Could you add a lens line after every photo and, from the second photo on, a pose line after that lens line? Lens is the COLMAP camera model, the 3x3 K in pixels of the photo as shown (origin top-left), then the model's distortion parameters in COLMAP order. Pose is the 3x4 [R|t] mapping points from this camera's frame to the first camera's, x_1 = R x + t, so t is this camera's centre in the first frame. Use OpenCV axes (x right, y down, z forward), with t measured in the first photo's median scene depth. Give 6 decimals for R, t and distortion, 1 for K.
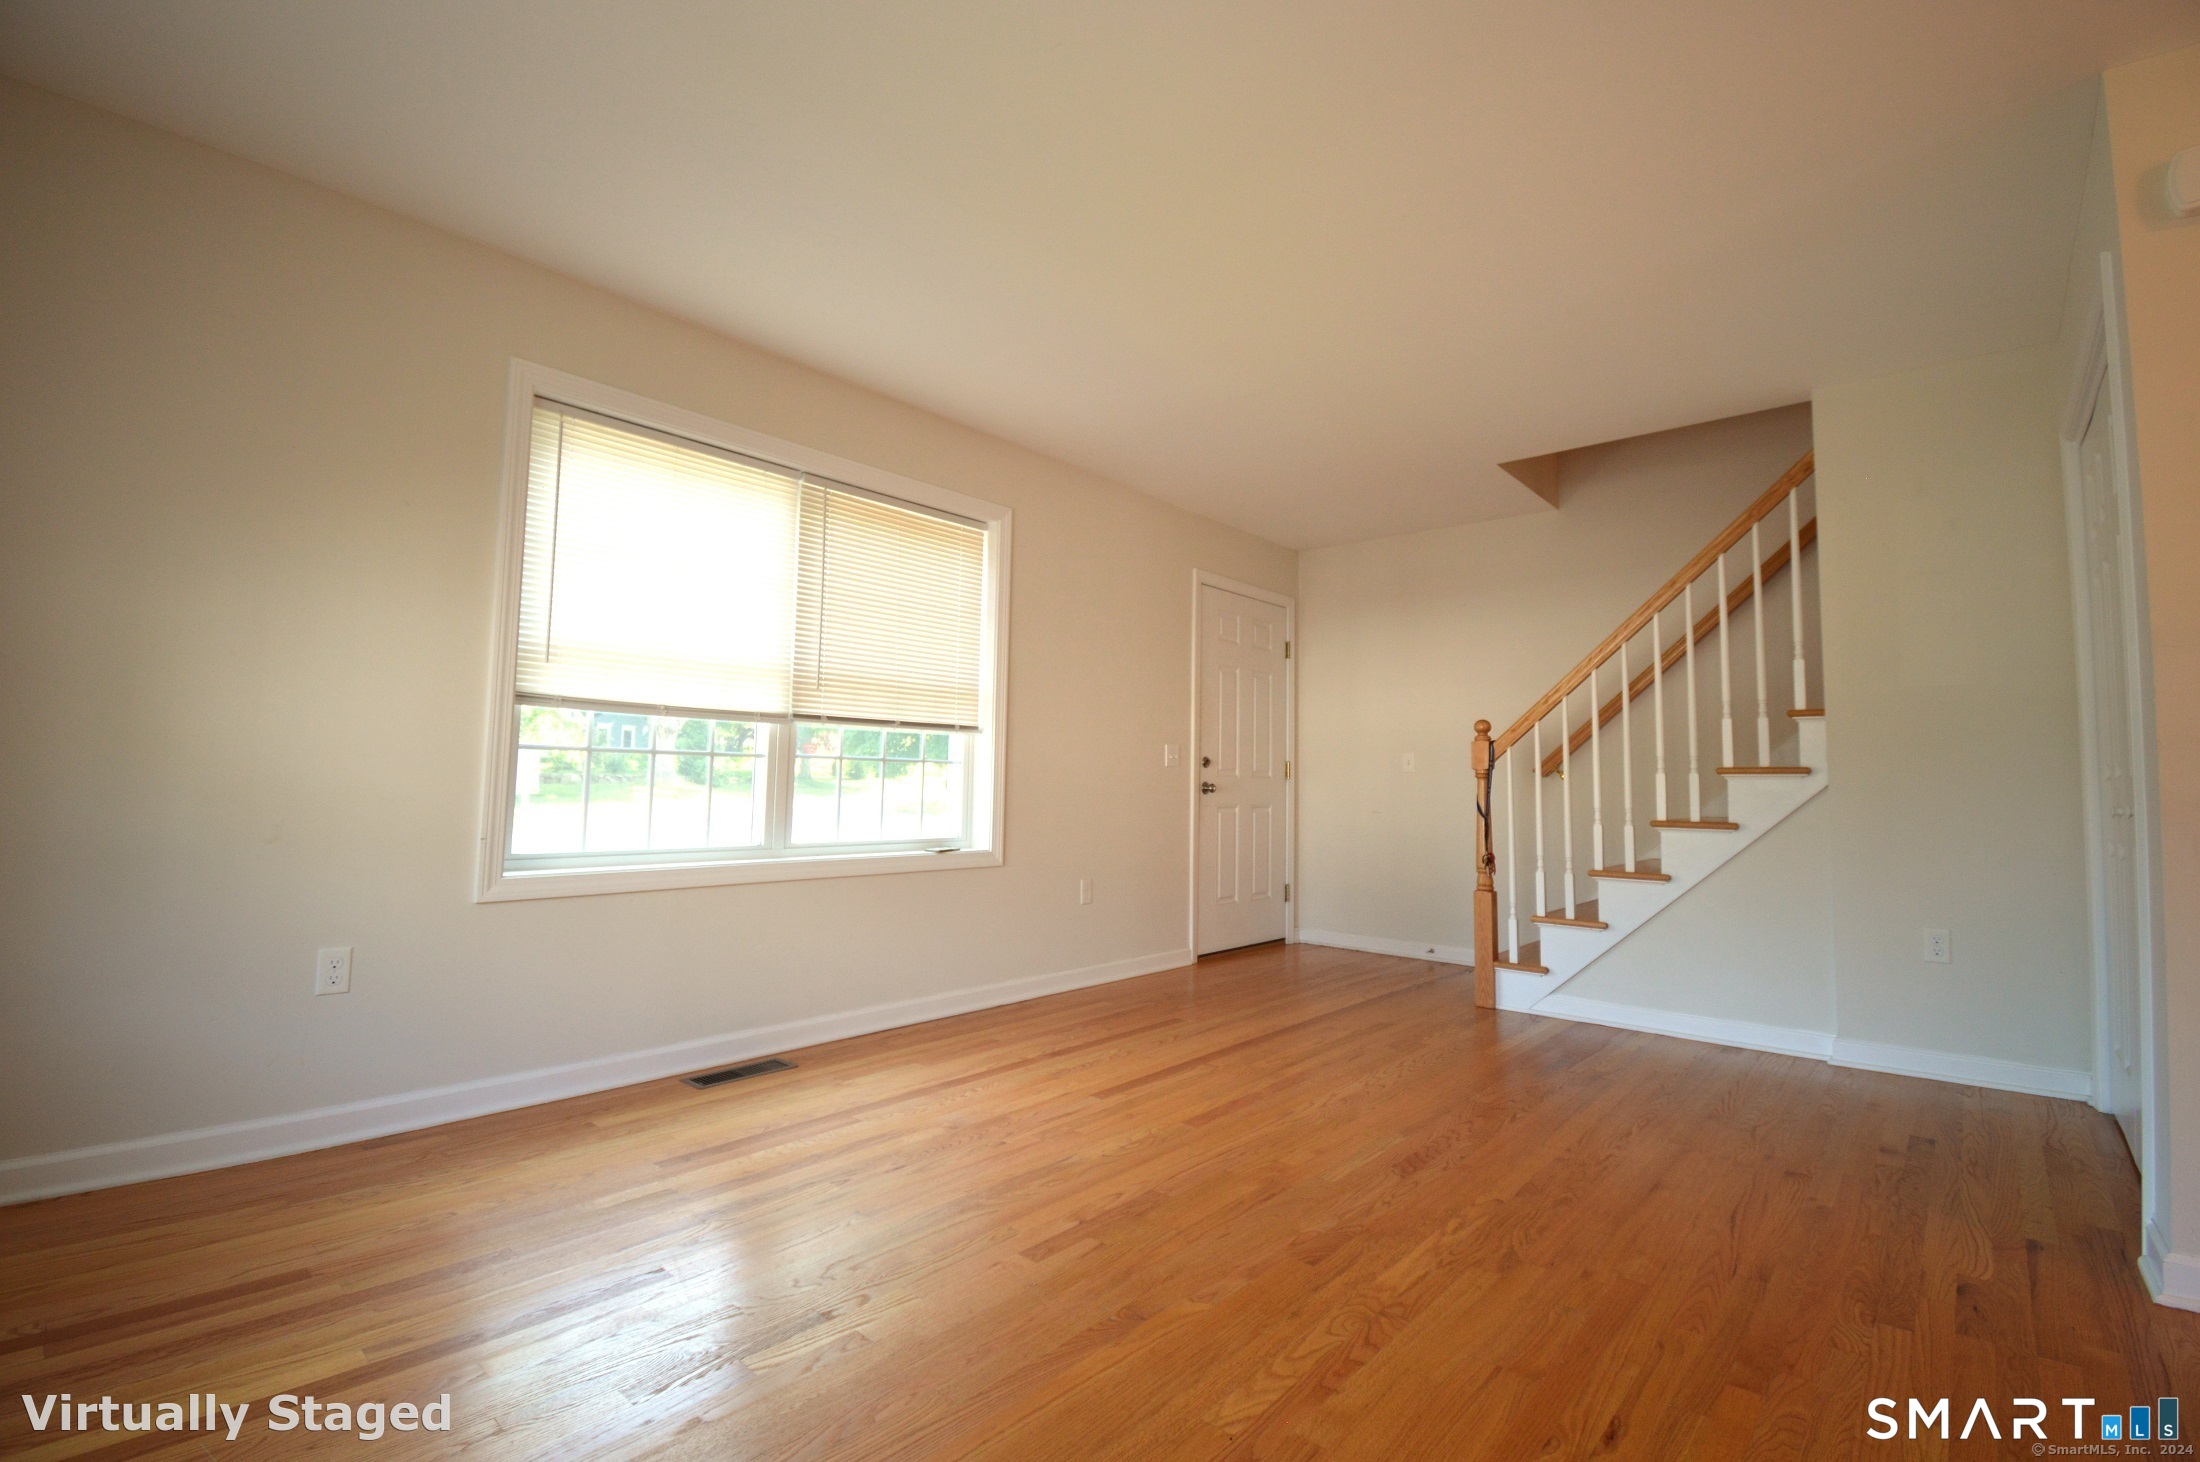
lens RADIAL K [[974.5, 0, 1100.0], [0, 974.5, 726.3], [0, 0, 1]] dist [-0.001955, -0.001329]
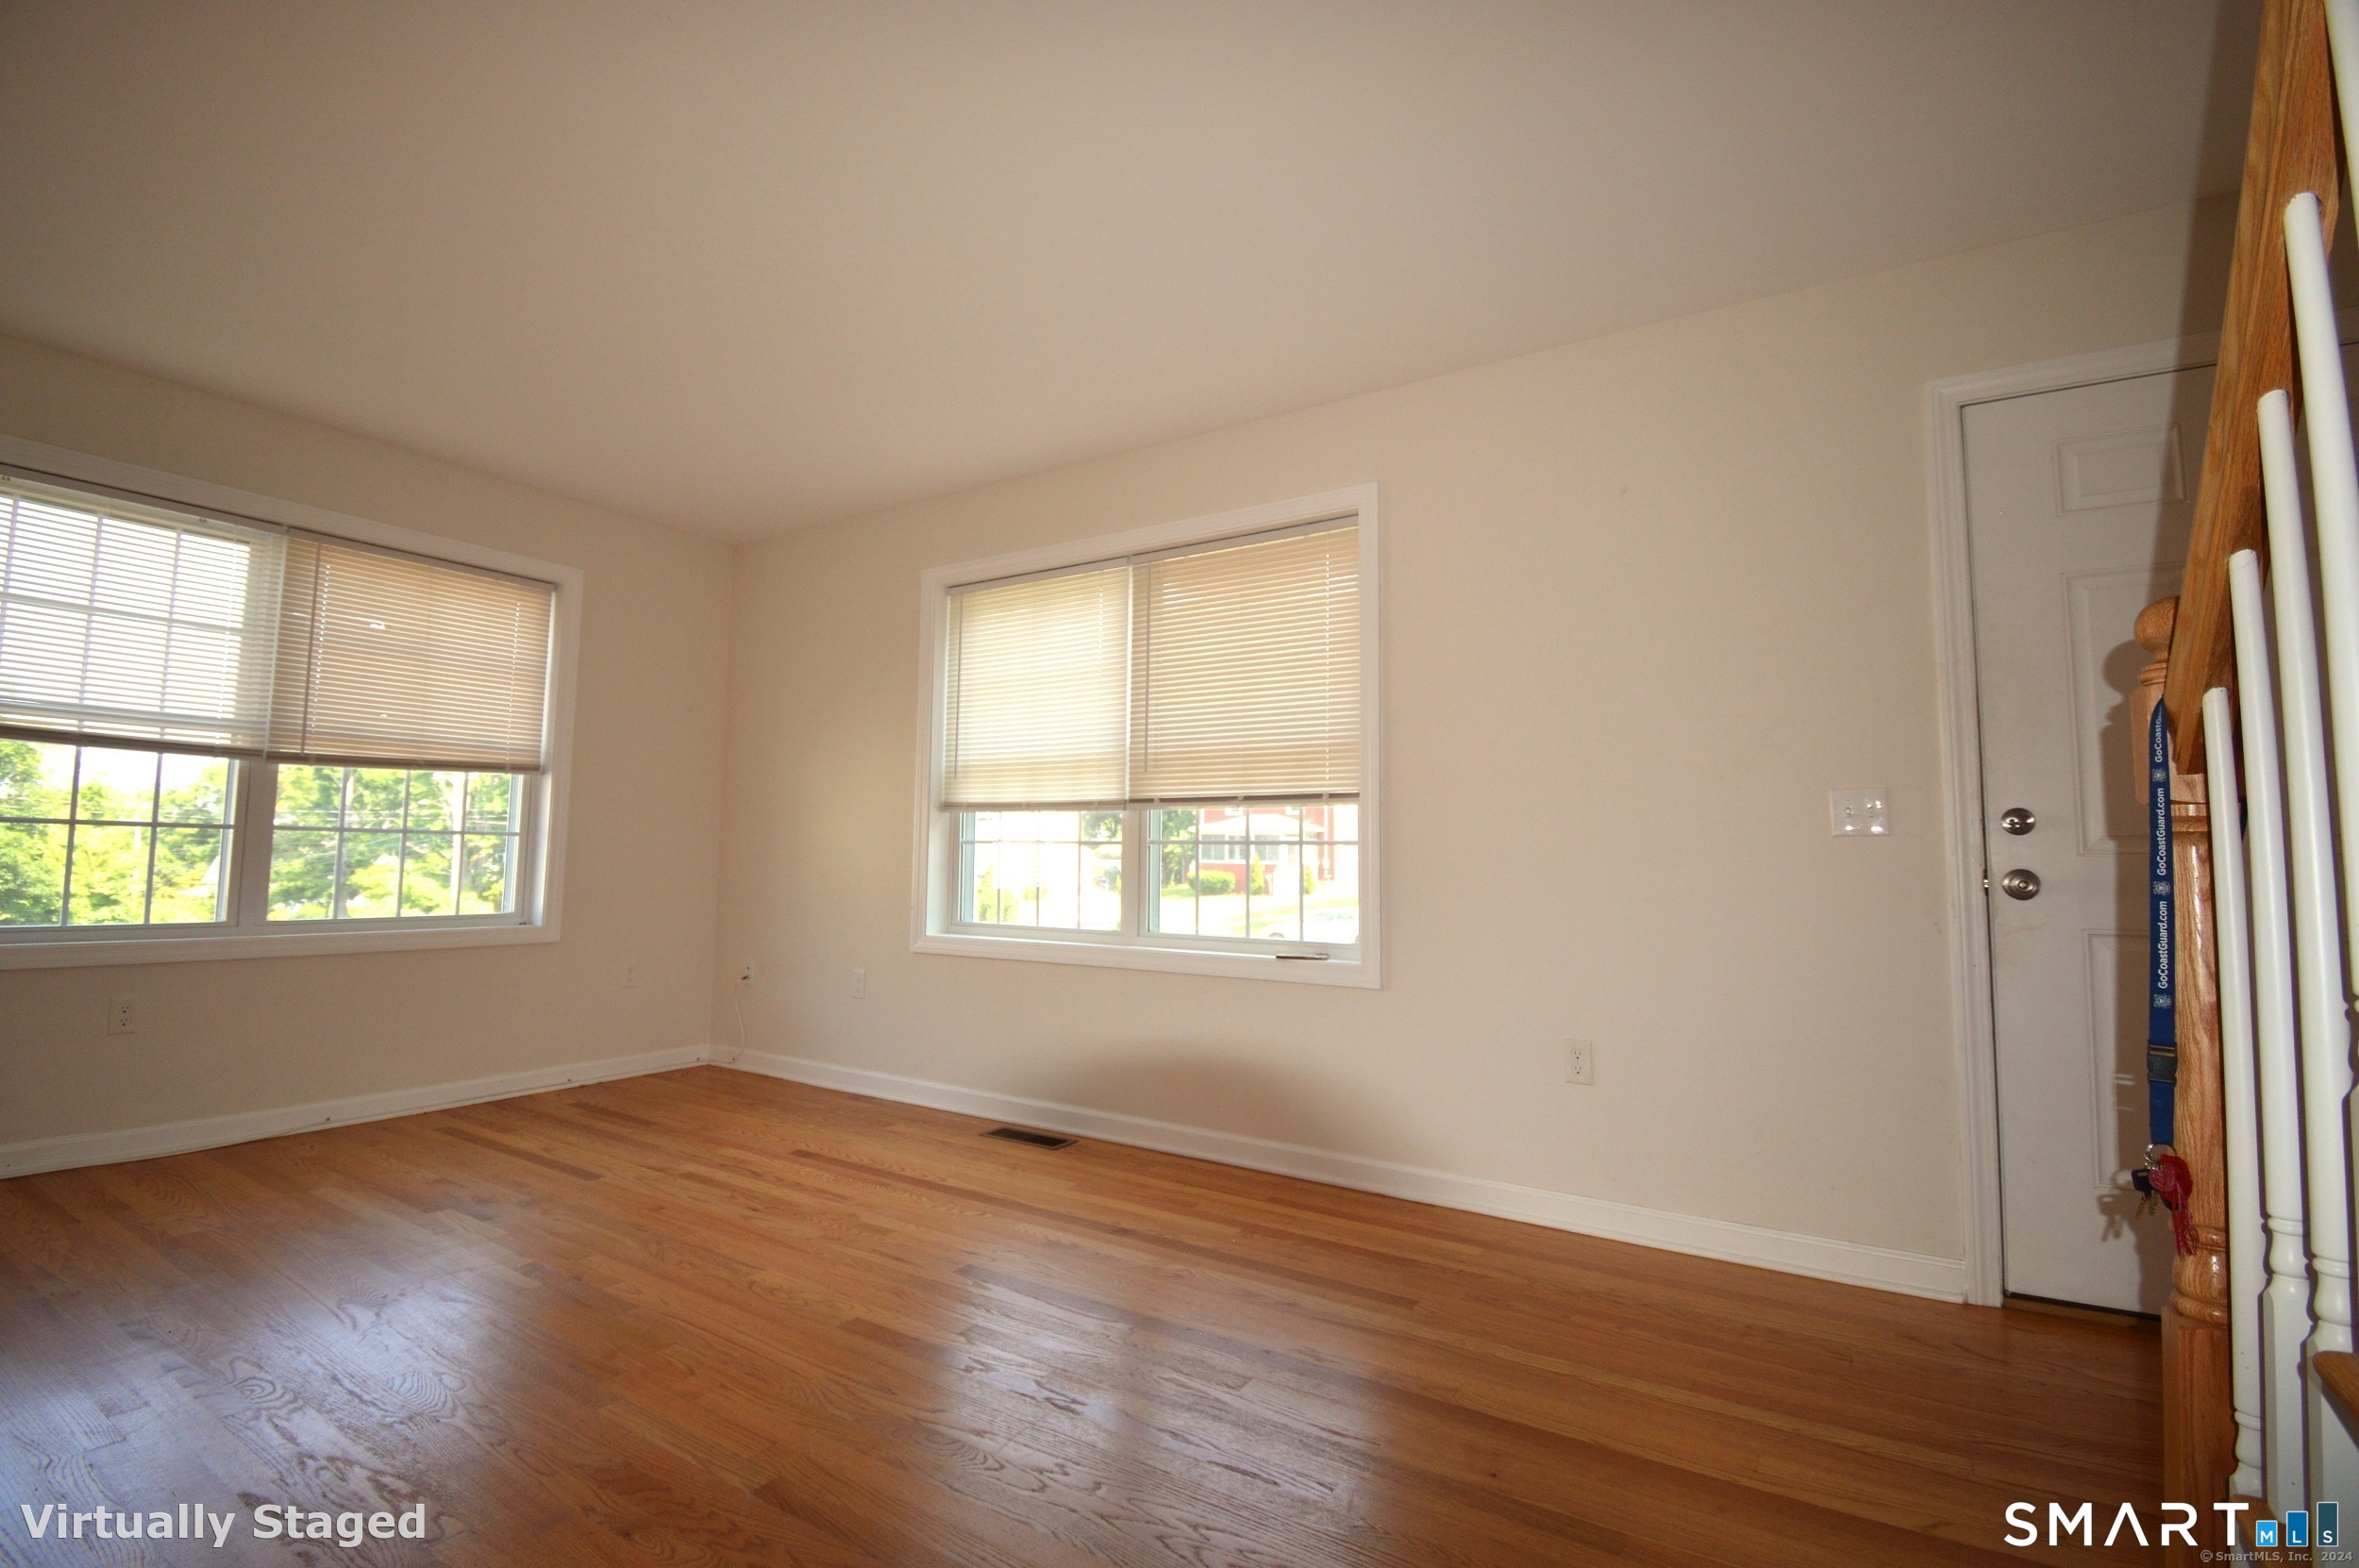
lens RADIAL K [[1070.5, 0, 1170.9], [0, 1070.5, 771.9], [0, 0, 1]] dist [0.000526, -0.000181]
pose [[0.146267, -0.086616, -0.985446, 0.813225], [0.056315, 0.995273, -0.079121, 0.050482], [0.987641, -0.043923, 0.150453, 0.937464]]
